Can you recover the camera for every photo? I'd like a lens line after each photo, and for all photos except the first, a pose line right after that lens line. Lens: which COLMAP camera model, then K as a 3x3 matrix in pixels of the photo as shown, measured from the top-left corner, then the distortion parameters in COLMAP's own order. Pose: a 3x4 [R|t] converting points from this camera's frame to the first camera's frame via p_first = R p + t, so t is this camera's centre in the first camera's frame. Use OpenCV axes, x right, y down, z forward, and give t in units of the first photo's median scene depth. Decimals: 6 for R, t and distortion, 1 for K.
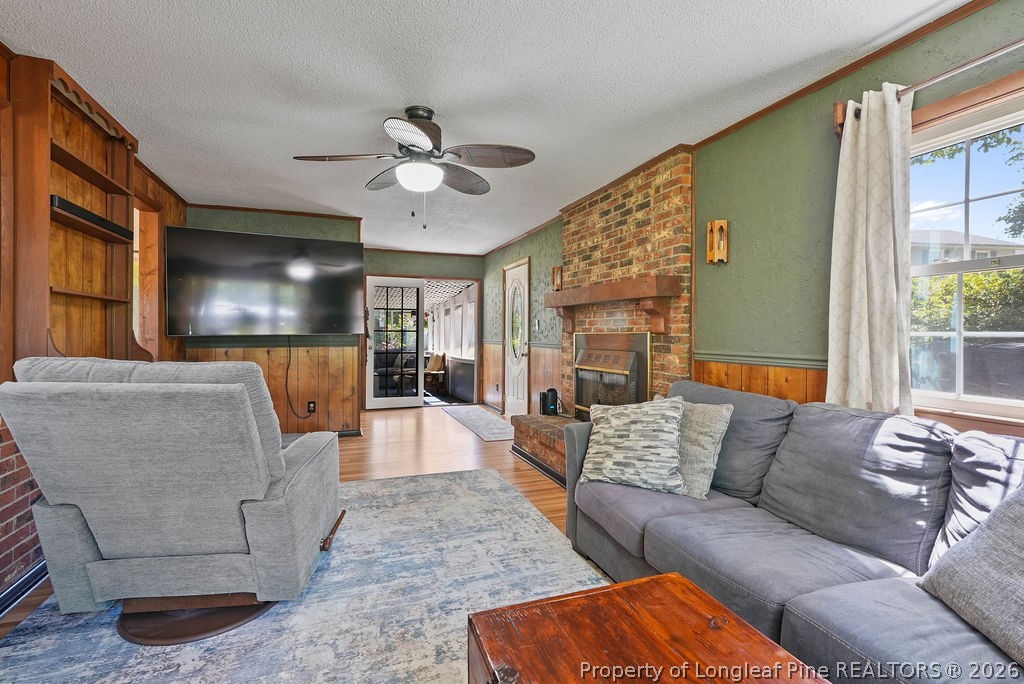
lens RADIAL K [[465.3, 0, 507.2], [0, 465.3, 336.0], [0, 0, 1]] dist [-0.004657, 0.001688]
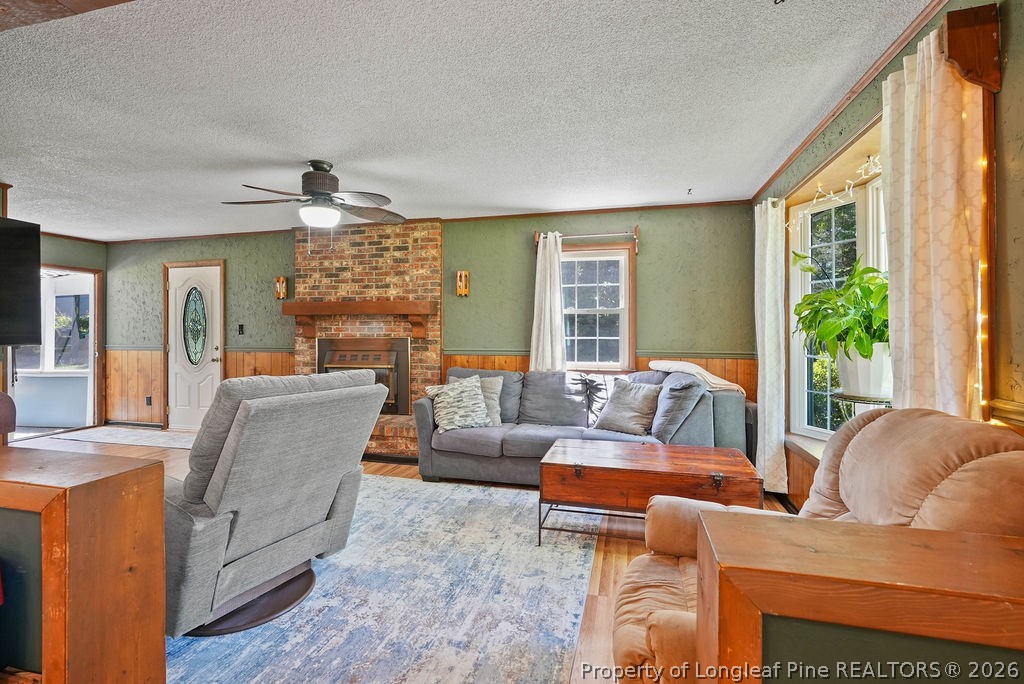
lens RADIAL K [[465.3, 0, 504.7], [0, 465.3, 332.5], [0, 0, 1]] dist [-0.004657, 0.001688]
pose [[0.578842, -0.012616, 0.815342, -0.769309], [0.010739, 0.999912, 0.007848, -0.034208], [-0.815369, 0.004213, 0.578926, -0.089128]]
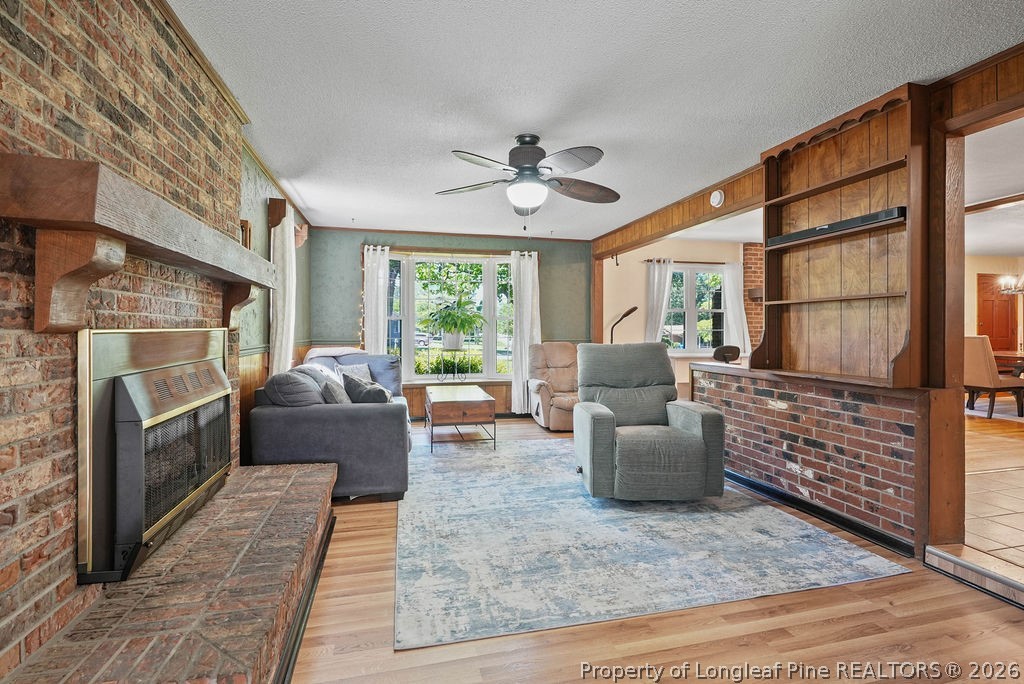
lens RADIAL K [[465.3, 0, 512.2], [0, 465.3, 331.3], [0, 0, 1]] dist [-0.004657, 0.001688]
pose [[-0.995263, -0.010122, 0.096691, -0.224066], [-0.009351, 0.999921, 0.008423, -0.014823], [-0.096769, 0.007478, -0.995279, 1.817806]]
